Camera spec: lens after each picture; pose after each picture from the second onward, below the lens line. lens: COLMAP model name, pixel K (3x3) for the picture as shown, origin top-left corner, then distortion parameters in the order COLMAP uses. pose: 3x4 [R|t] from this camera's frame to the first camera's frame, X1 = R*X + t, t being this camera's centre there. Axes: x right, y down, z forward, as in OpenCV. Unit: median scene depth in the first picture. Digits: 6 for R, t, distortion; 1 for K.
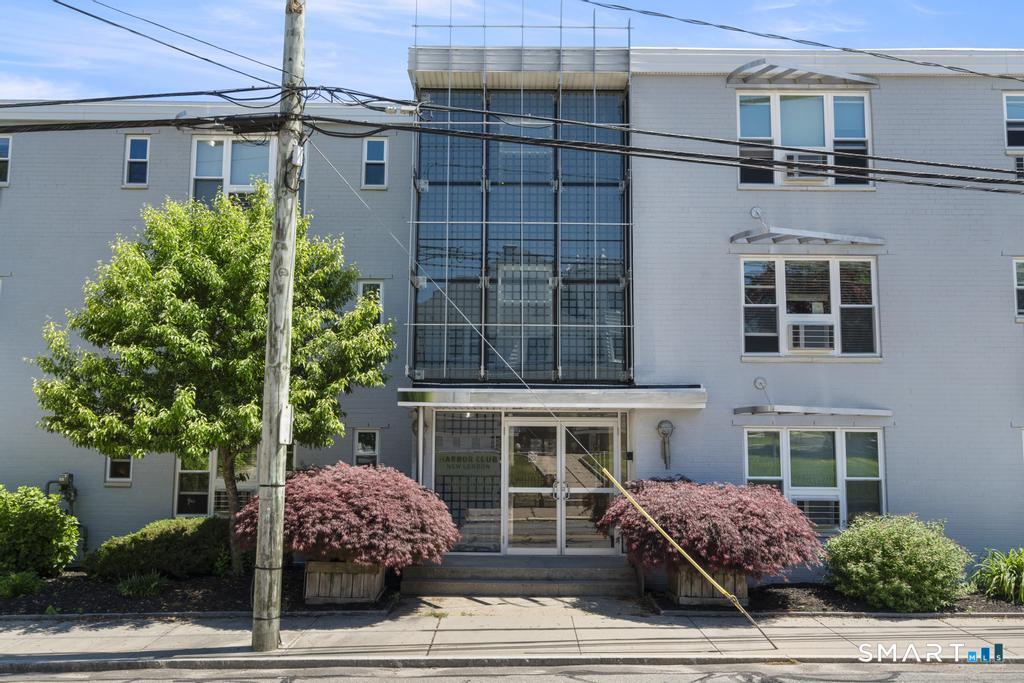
lens RADIAL K [[919.6, 0, 512.4], [0, 919.6, 342.3], [0, 0, 1]] dist [0.012359, 0.002105]
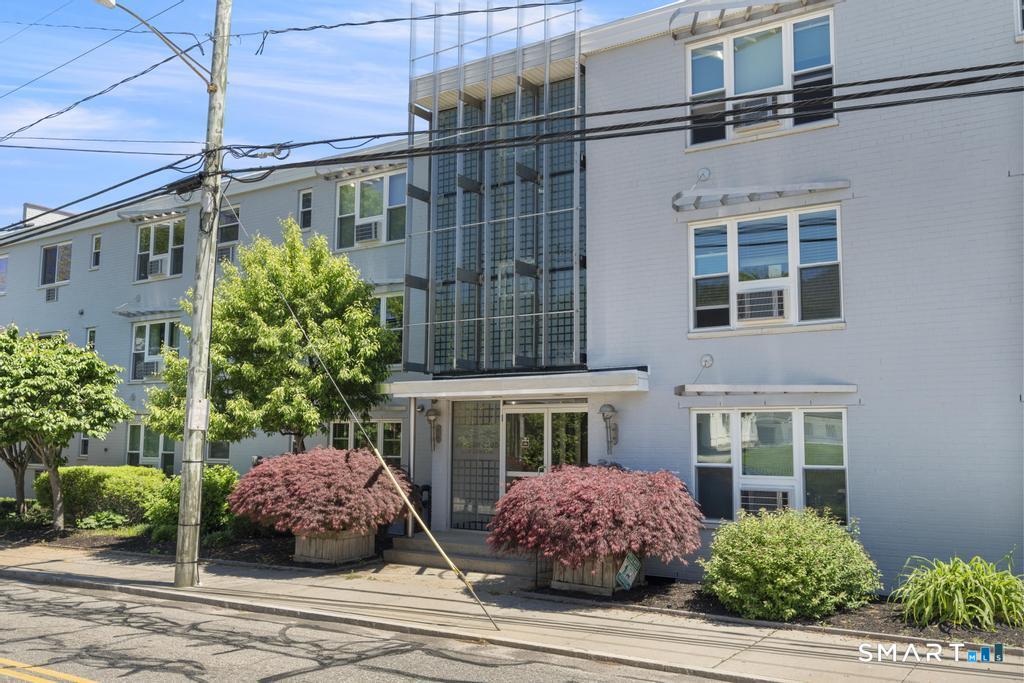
lens RADIAL K [[919.6, 0, 512.3], [0, 919.6, 340.9], [0, 0, 1]] dist [0.012359, 0.002105]
pose [[0.819554, -0.064776, -0.569329, 0.625040], [0.066050, 0.997646, -0.018428, 0.028219], [0.569182, -0.022502, 0.821903, 0.139302]]
